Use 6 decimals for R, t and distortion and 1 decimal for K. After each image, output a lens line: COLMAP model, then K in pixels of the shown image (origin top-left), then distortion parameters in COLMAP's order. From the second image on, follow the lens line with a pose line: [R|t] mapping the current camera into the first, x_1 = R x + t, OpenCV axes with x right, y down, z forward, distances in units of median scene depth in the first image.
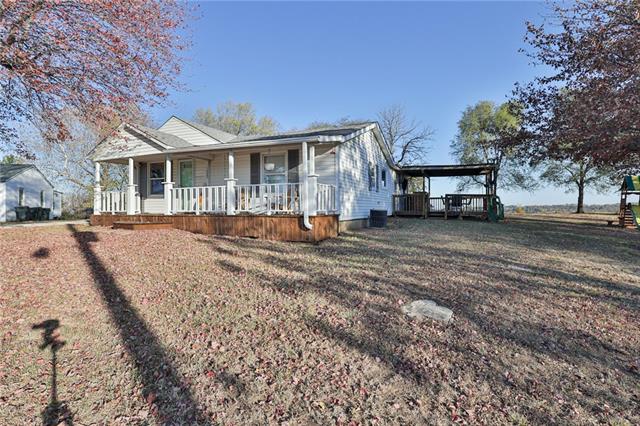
lens RADIAL K [[316.5, 0, 320.0], [0, 316.5, 213.0], [0, 0, 1]] dist [0.002804, 0.000673]
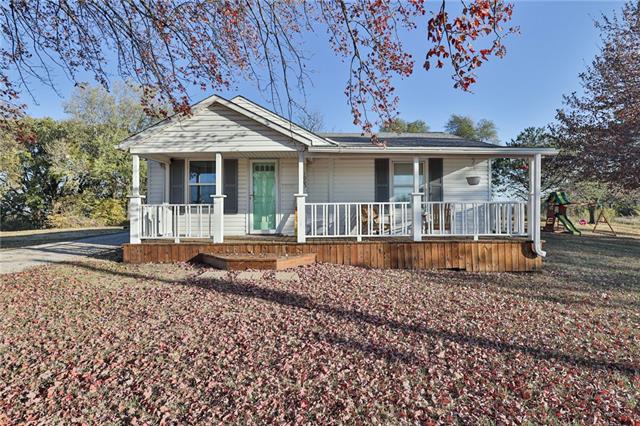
lens RADIAL K [[316.5, 0, 320.0], [0, 316.5, 213.0], [0, 0, 1]] dist [0.002804, 0.000673]
pose [[0.920852, -0.001791, 0.389909, -0.930684], [0.011433, 0.999684, -0.022408, -0.053061], [-0.389746, 0.025092, 0.920581, 0.482115]]
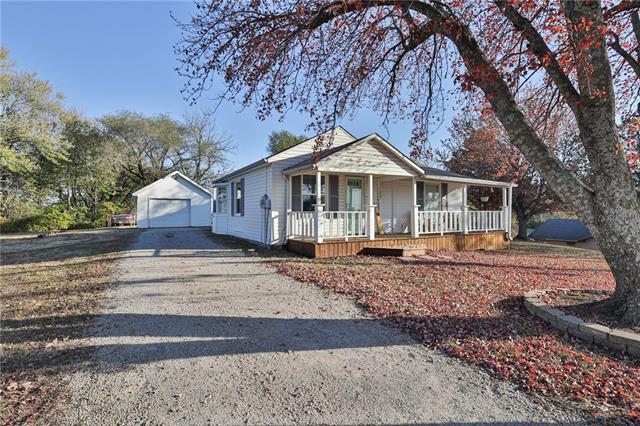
lens RADIAL K [[316.5, 0, 320.0], [0, 316.5, 213.0], [0, 0, 1]] dist [0.002804, 0.000673]
pose [[0.599912, 0.010584, 0.799996, -1.951111], [0.027257, 0.999062, -0.033657, -0.059635], [-0.799602, 0.041997, 0.599060, 0.840257]]
